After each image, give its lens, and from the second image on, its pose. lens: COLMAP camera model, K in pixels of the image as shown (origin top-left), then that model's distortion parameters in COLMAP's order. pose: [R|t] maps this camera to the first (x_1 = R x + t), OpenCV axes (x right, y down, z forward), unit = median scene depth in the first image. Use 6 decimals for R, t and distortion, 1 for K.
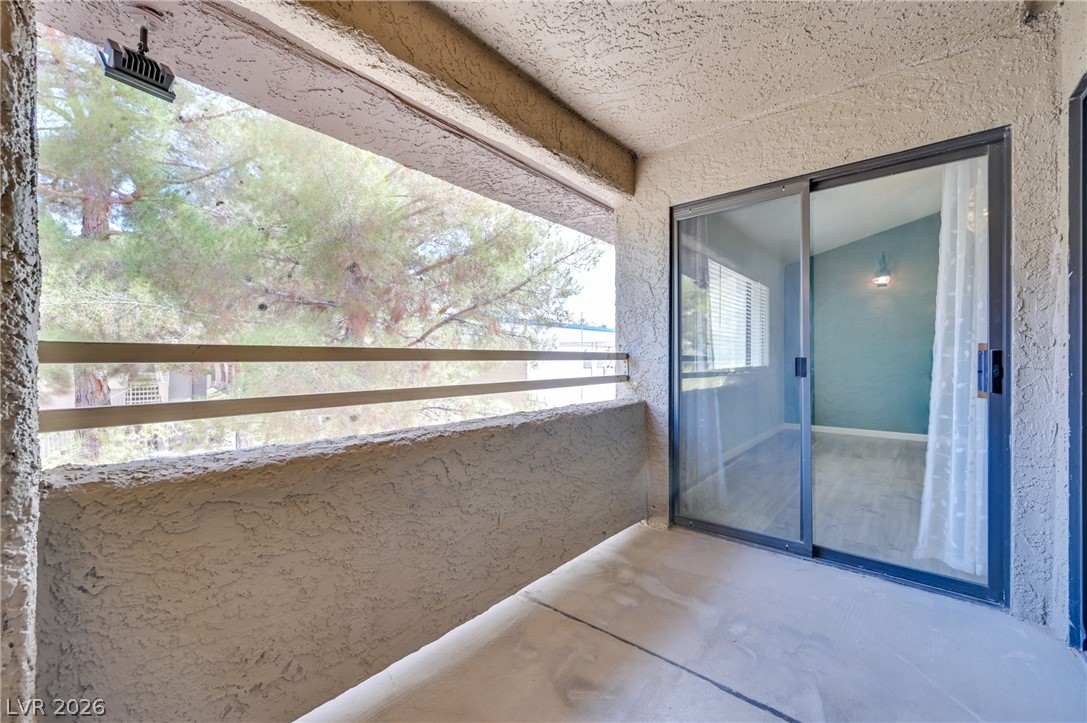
lens RADIAL K [[445.0, 0, 546.4], [0, 445.0, 367.0], [0, 0, 1]] dist [0.000003, 0.000051]
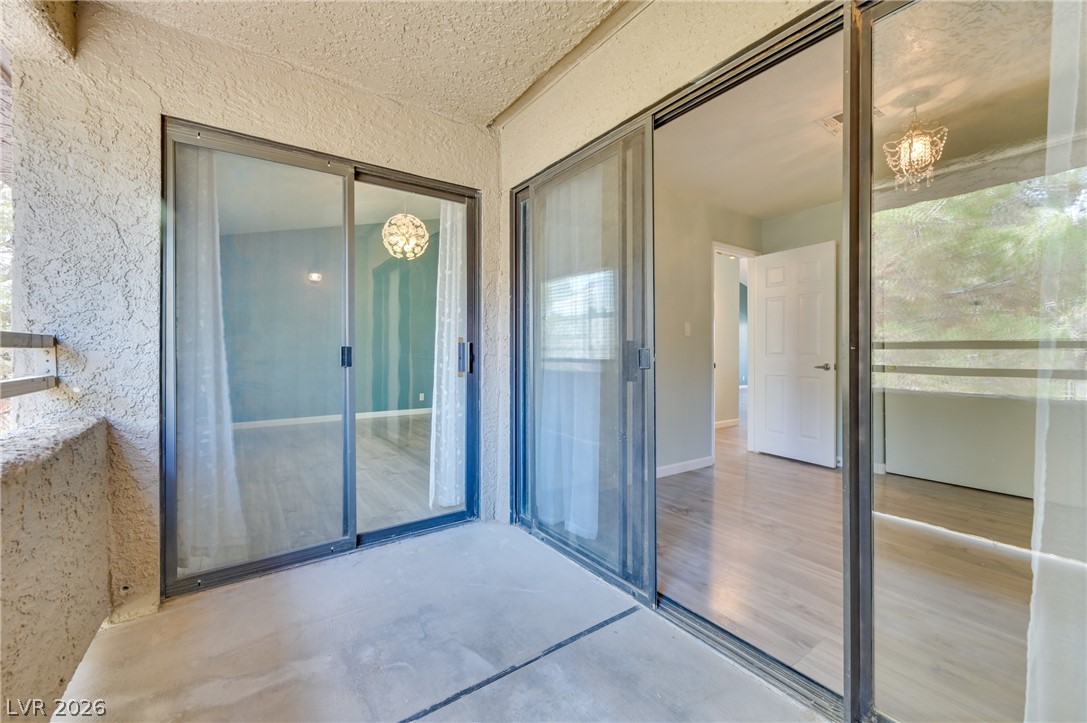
lens RADIAL K [[445.0, 0, 545.5], [0, 445.0, 354.6], [0, 0, 1]] dist [0.000003, 0.000051]
pose [[0.227726, -0.009461, 0.973679, -0.274371], [0.013698, 0.999885, 0.006511, -0.004437], [-0.973629, 0.011855, 0.227829, 0.362012]]
